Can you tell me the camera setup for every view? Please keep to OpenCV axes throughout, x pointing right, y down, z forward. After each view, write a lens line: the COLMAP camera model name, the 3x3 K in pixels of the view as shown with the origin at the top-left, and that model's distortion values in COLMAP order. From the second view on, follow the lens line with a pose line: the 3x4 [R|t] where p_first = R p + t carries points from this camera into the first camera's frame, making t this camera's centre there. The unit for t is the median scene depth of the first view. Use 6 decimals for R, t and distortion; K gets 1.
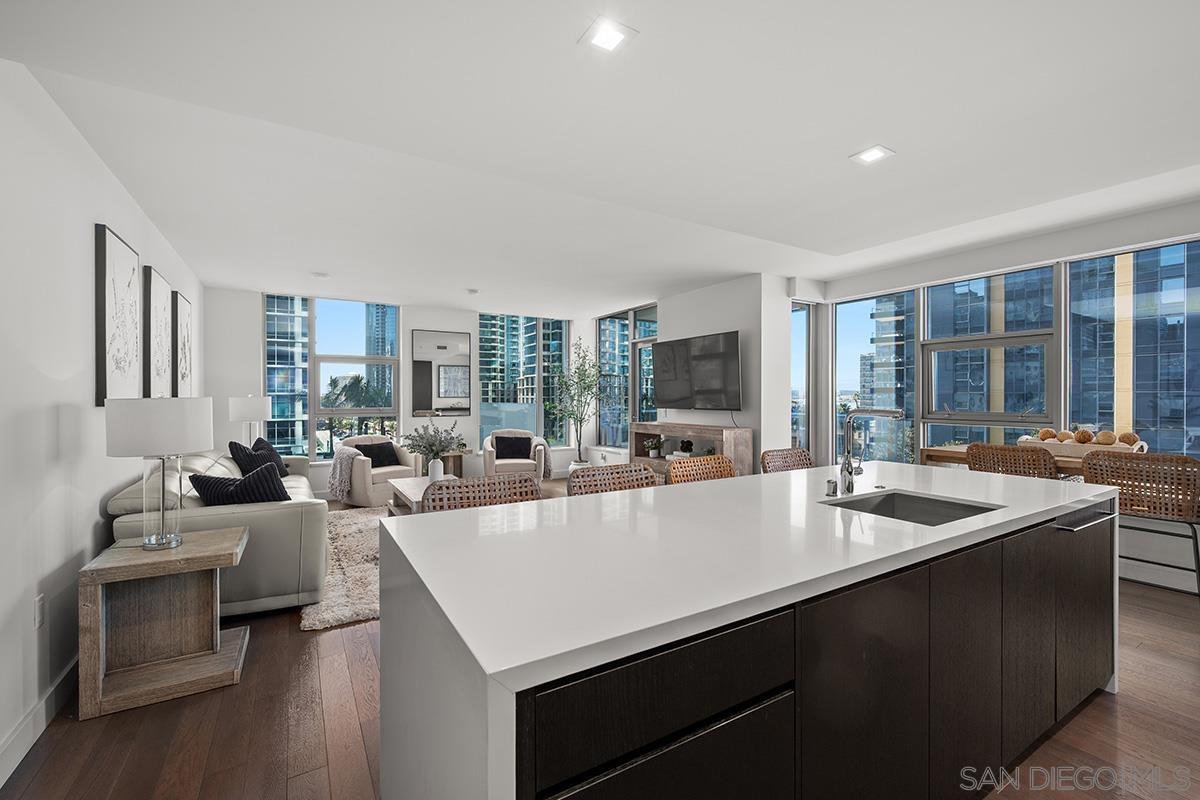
lens RADIAL K [[497.0, 0, 589.5], [0, 497.0, 398.9], [0, 0, 1]] dist [0.012192, 0.000091]
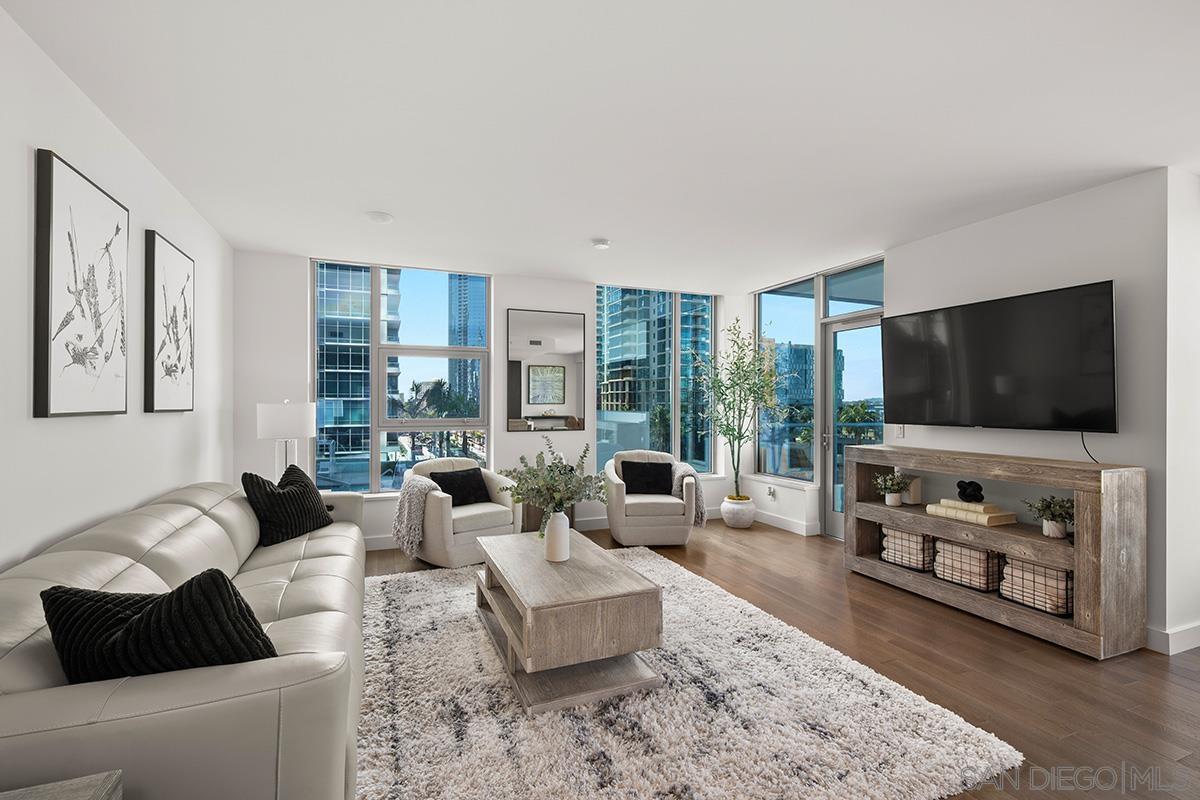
lens RADIAL K [[536.9, 0, 594.1], [0, 536.9, 402.7], [0, 0, 1]] dist [0.004959, -0.001327]
pose [[0.987697, 0.003612, -0.156340, -0.111846], [-0.004442, 0.999978, -0.004964, -0.002030], [0.156319, 0.005598, 0.987691, 0.258350]]
